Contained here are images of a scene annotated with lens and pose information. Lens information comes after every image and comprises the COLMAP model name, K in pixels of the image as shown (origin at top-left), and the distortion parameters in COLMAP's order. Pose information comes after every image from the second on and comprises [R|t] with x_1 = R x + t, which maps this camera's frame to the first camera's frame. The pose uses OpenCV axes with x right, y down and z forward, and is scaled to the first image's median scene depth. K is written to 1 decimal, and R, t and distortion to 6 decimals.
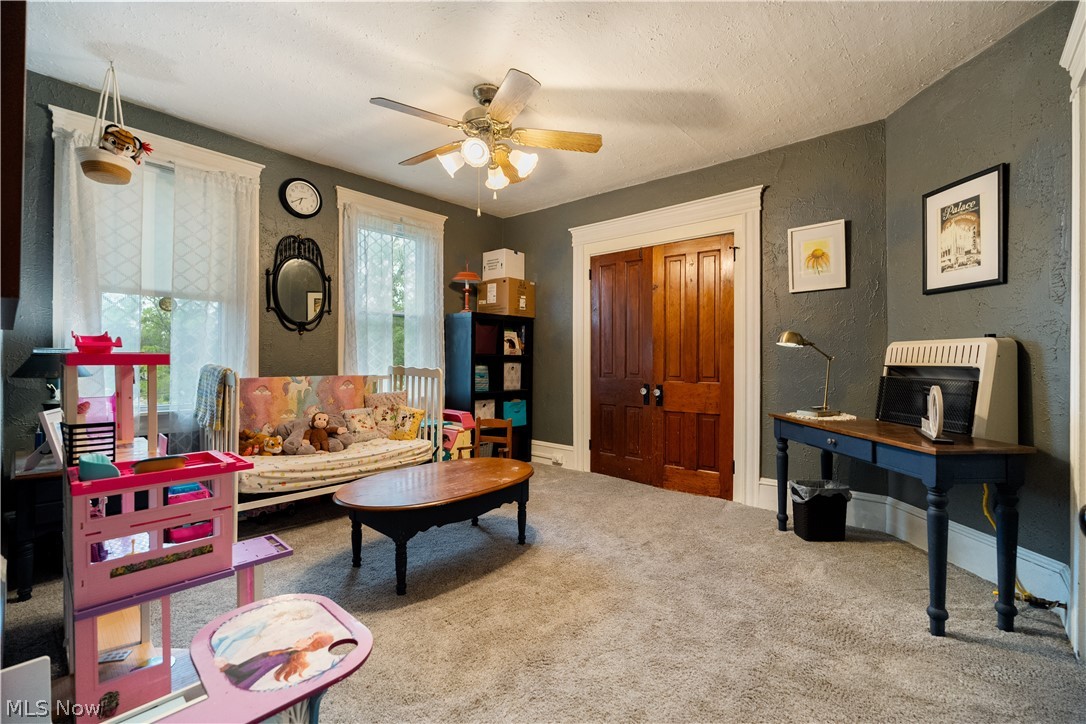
lens RADIAL K [[481.4, 0, 541.6], [0, 481.4, 358.3], [0, 0, 1]] dist [-0.003875, -0.000255]
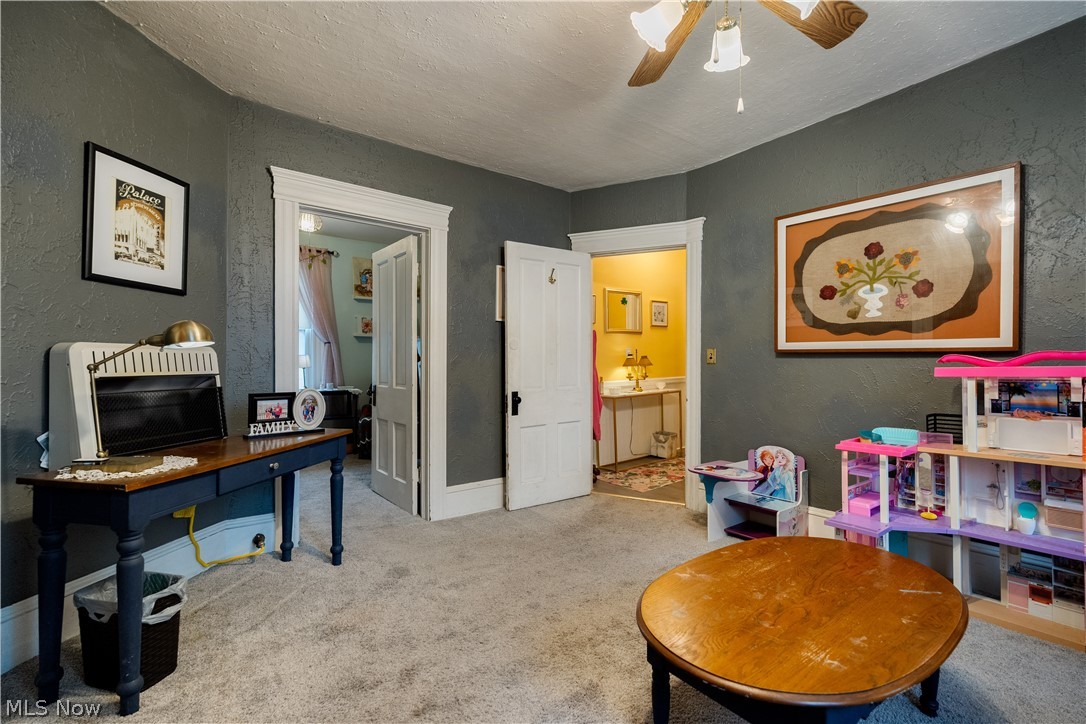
lens RADIAL K [[481.4, 0, 543.7], [0, 481.4, 358.3], [0, 0, 1]] dist [-0.003875, -0.000255]
pose [[-0.985292, 0.002052, 0.170867, -0.002523], [0.001282, 0.999989, -0.004617, -0.010197], [-0.170874, -0.004330, -0.985283, 1.781938]]
